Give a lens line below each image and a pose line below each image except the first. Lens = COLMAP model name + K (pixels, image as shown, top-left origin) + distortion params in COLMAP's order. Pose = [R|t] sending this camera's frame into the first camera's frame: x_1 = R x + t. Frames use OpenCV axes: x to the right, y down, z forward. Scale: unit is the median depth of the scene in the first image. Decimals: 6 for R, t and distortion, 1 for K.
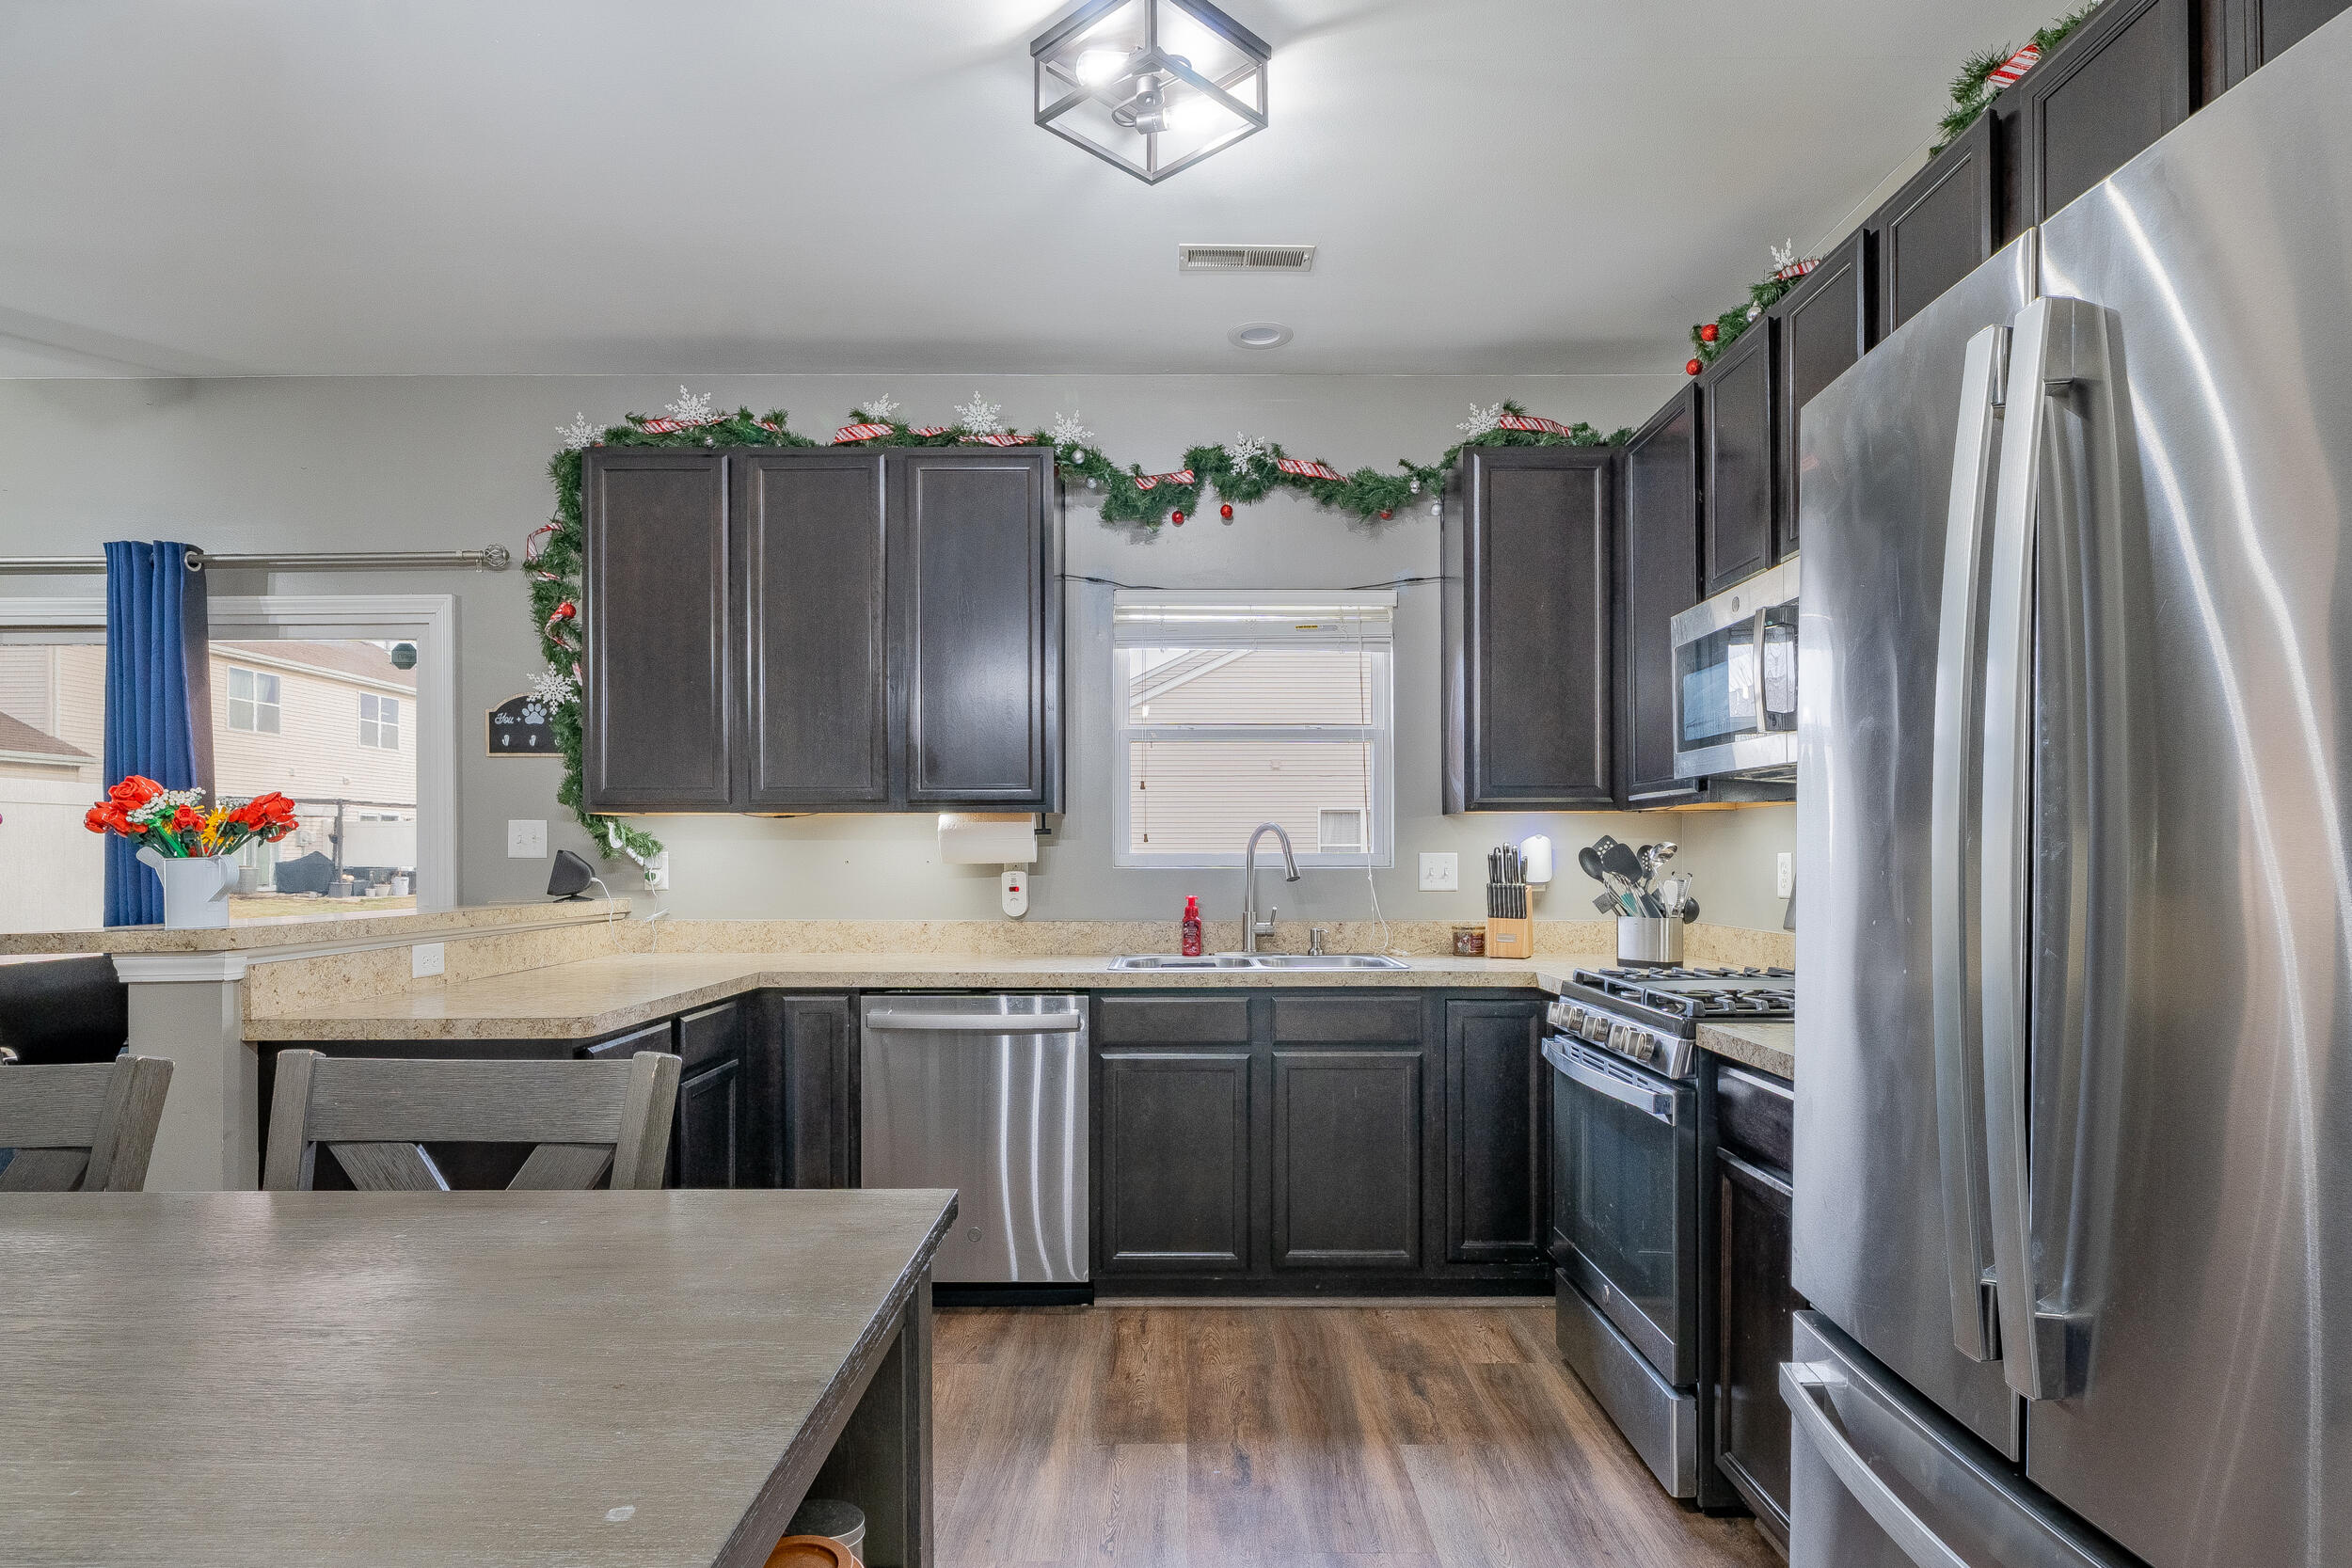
lens RADIAL K [[1313.8, 0, 1204.1], [0, 1313.8, 823.4], [0, 0, 1]] dist [0.001265, -0.000689]
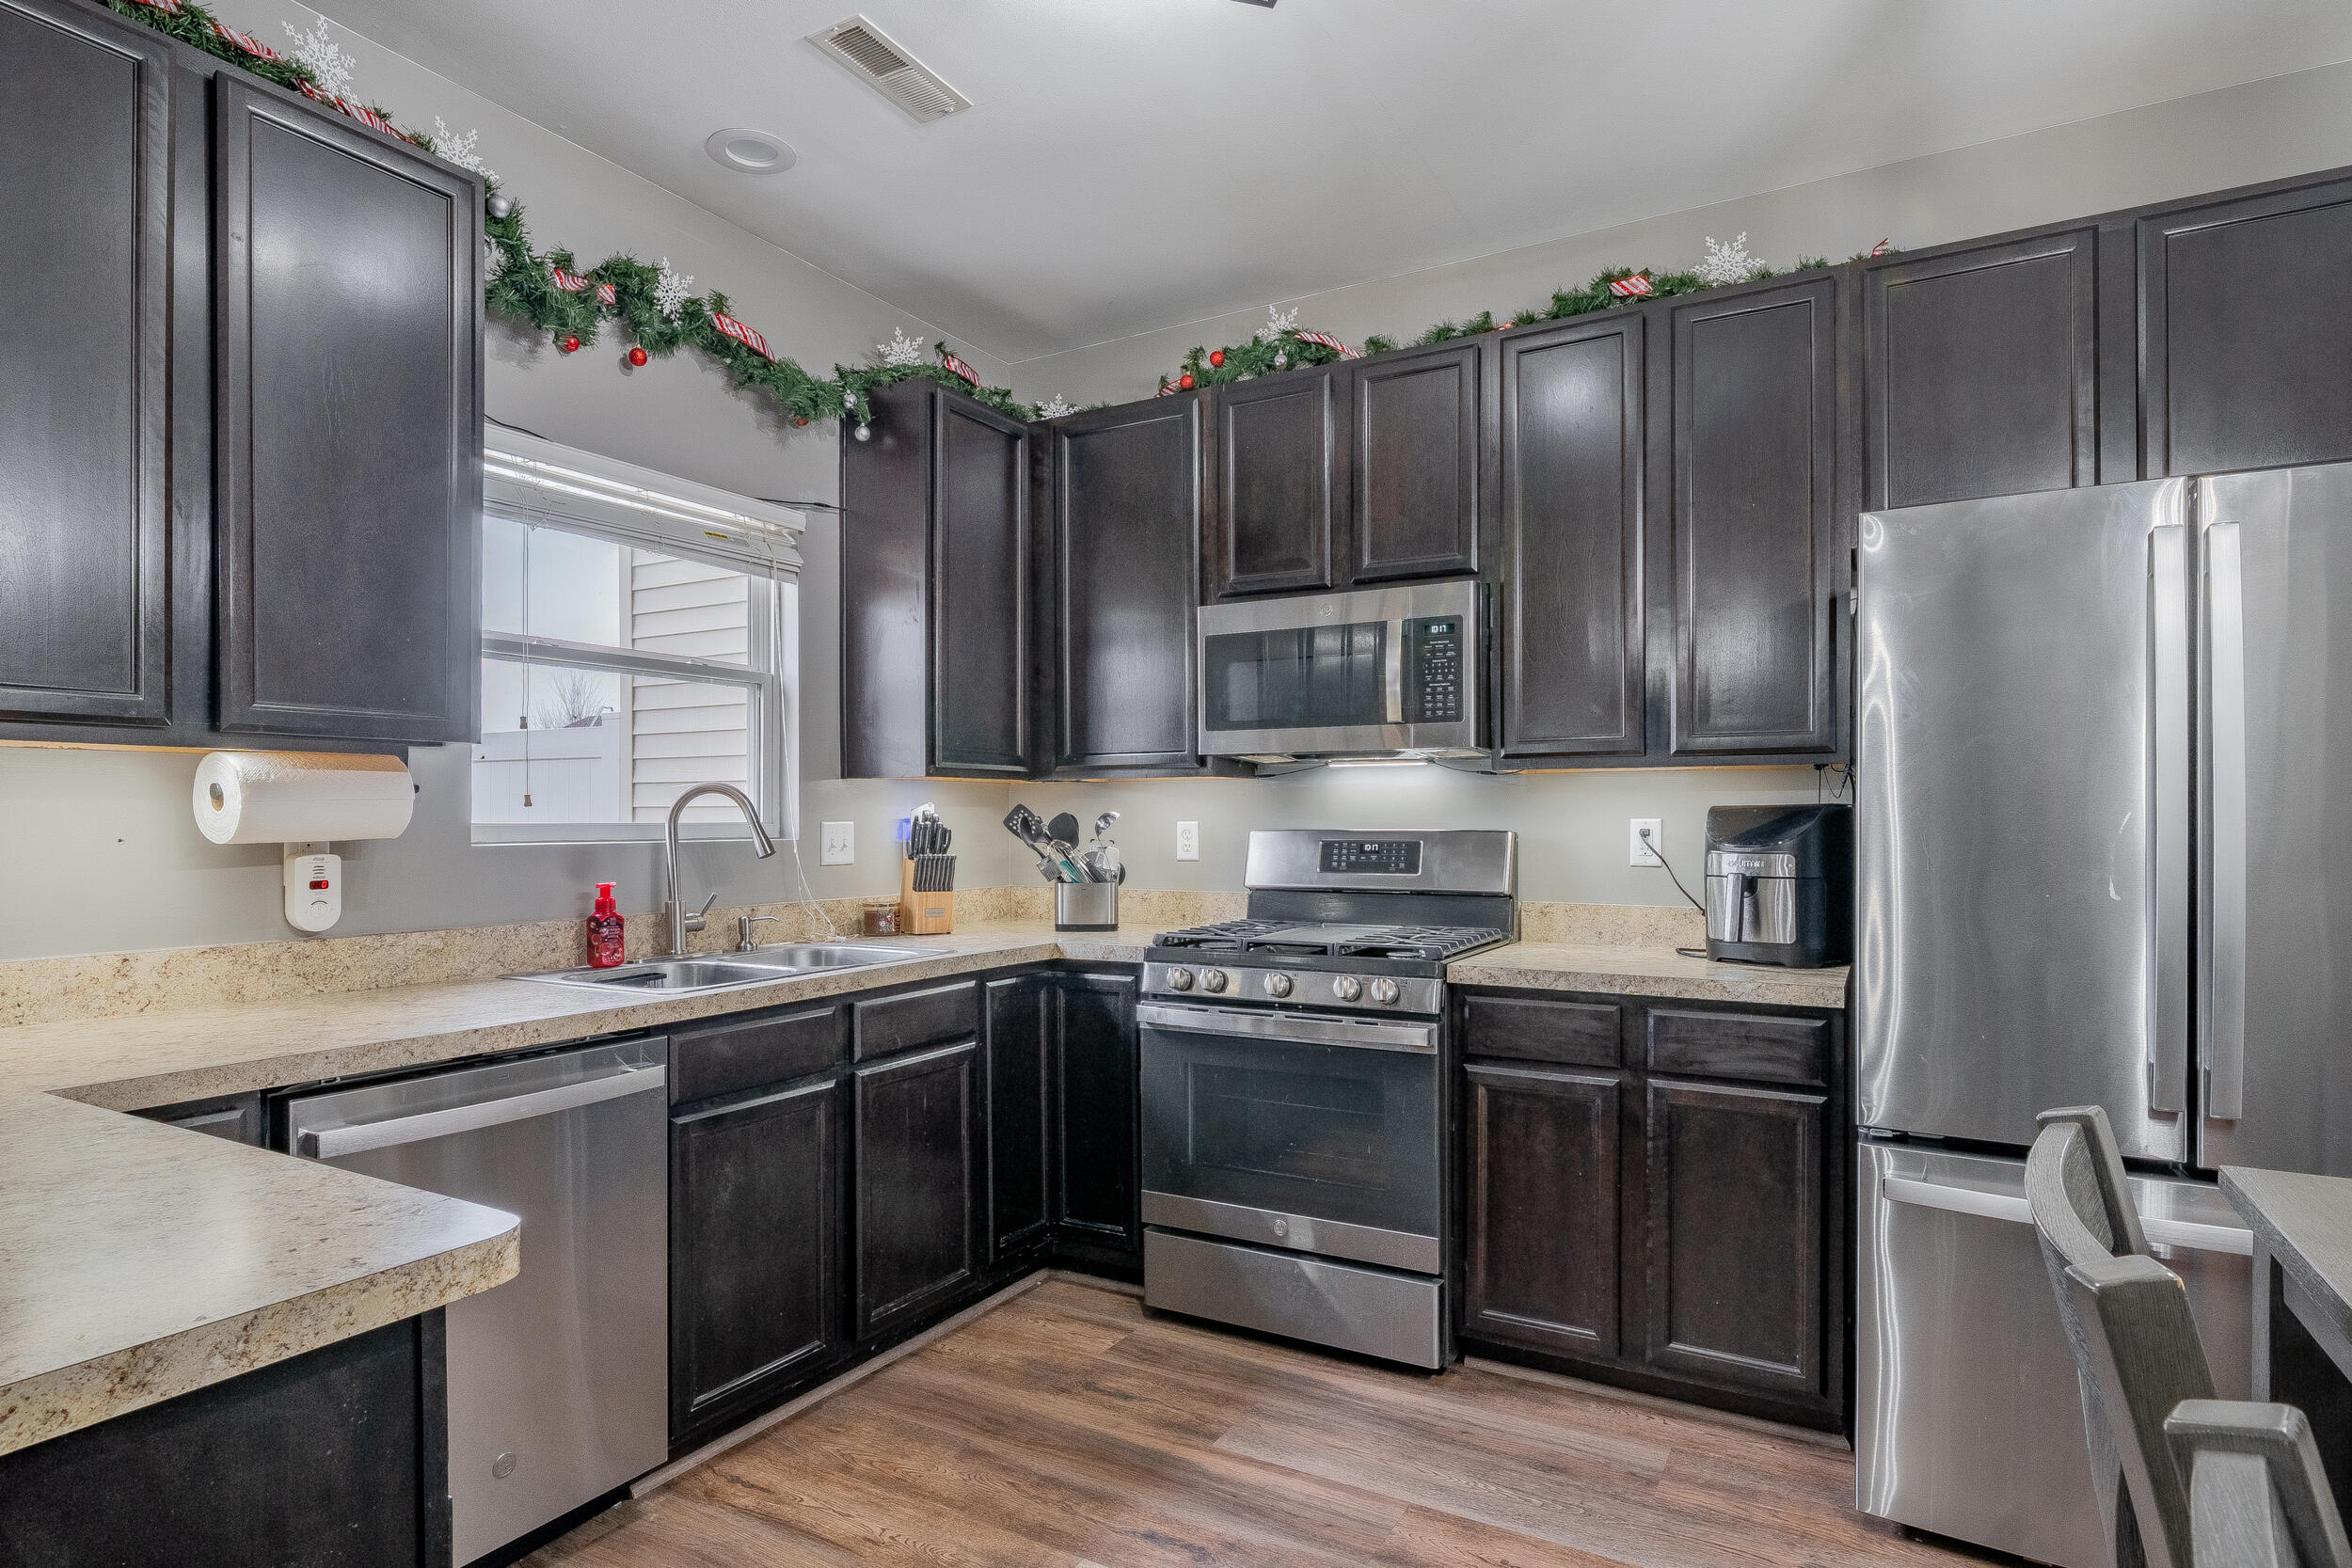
lens RADIAL K [[1261.1, 0, 1179.5], [0, 1261.1, 796.8], [0, 0, 1]] dist [-0.004898, -0.000892]
pose [[0.490570, 0.015231, 0.871269, -0.472253], [-0.018404, 0.999805, -0.007116, 0.008137], [-0.871207, -0.012544, 0.490755, 0.412911]]
